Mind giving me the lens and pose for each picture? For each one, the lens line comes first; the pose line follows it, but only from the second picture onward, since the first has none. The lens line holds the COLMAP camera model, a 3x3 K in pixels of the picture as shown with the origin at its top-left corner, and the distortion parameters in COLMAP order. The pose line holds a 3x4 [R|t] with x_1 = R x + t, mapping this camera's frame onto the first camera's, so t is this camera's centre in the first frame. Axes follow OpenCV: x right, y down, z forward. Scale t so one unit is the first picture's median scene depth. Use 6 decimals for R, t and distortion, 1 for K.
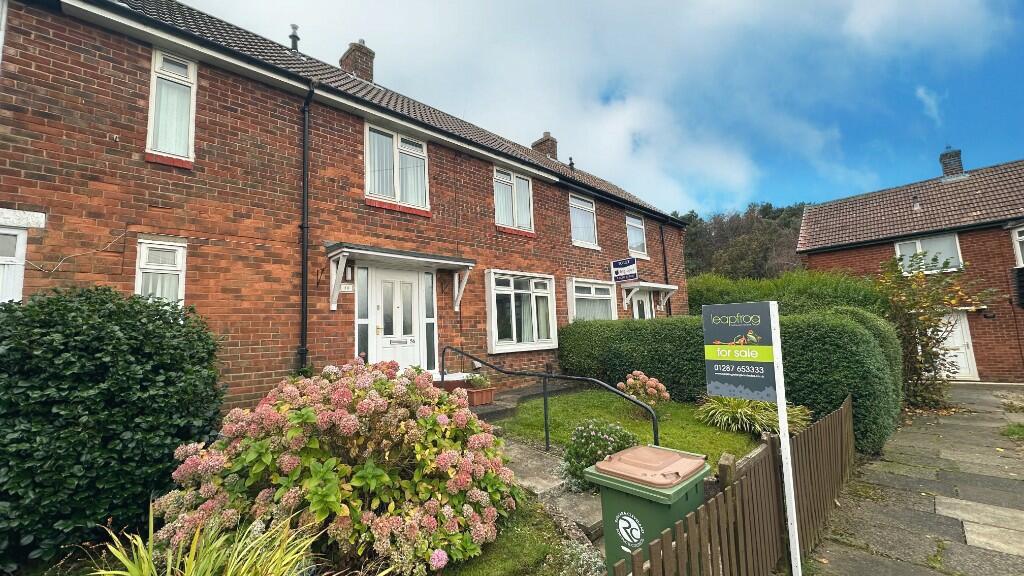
lens RADIAL K [[393.2, 0, 512.0], [0, 393.2, 288.0], [0, 0, 1]] dist [-0.000711, -0.000033]
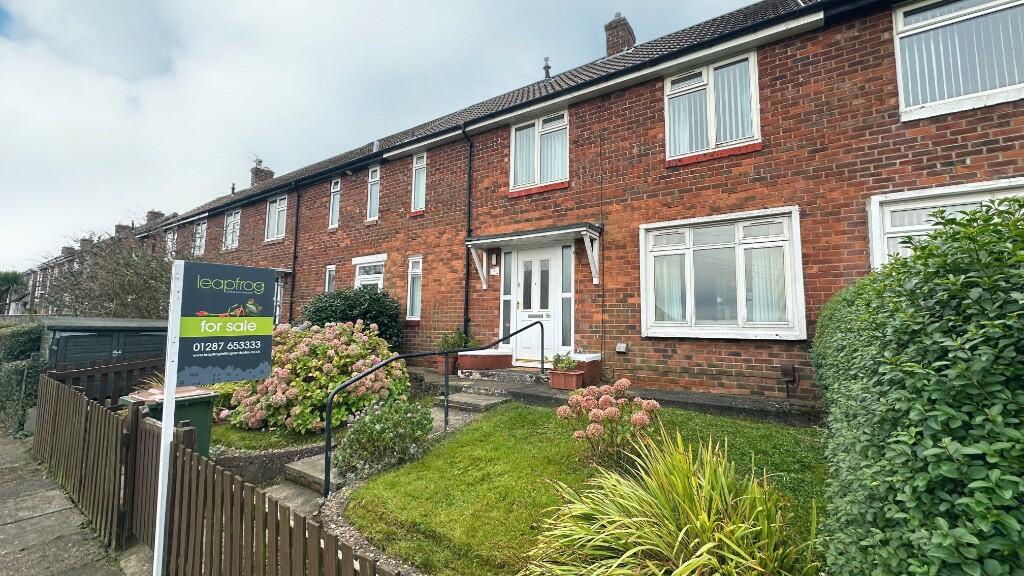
lens RADIAL K [[393.2, 0, 512.0], [0, 393.2, 288.0], [0, 0, 1]] dist [-0.000711, -0.000033]
pose [[0.256908, -0.044413, -0.965415, 0.717806], [0.093502, 0.995399, -0.020911, 0.076199], [0.961902, -0.084897, 0.259879, 0.652285]]
